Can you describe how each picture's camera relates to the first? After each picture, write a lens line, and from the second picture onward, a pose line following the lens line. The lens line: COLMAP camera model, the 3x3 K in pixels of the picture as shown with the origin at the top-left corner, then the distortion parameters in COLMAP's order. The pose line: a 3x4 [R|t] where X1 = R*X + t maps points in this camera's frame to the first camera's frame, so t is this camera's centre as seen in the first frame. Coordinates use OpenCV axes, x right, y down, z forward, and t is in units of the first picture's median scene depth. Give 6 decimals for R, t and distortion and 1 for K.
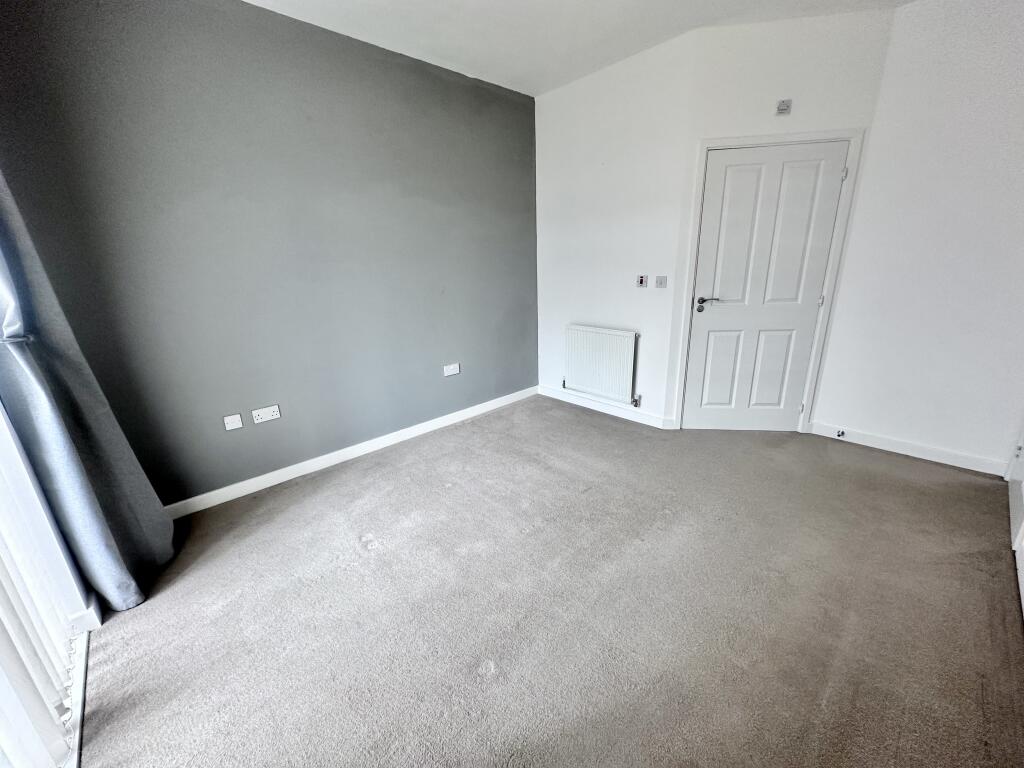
lens RADIAL K [[406.6, 0, 510.9], [0, 406.6, 385.9], [0, 0, 1]] dist [-0.000938, -0.000258]
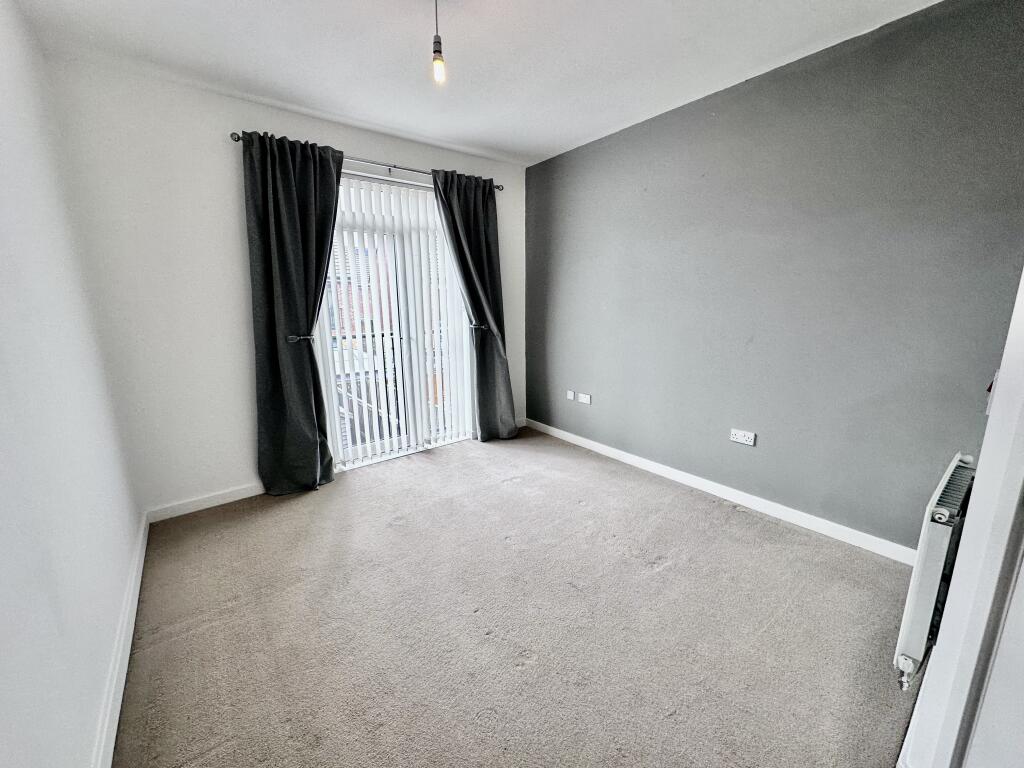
lens RADIAL K [[406.6, 0, 510.9], [0, 406.6, 385.9], [0, 0, 1]] dist [-0.000938, -0.000258]
pose [[-0.091809, 0.240927, -0.966191, 0.874560], [-0.279029, 0.925193, 0.257217, -0.287403], [0.955884, 0.293210, -0.017716, 0.760083]]
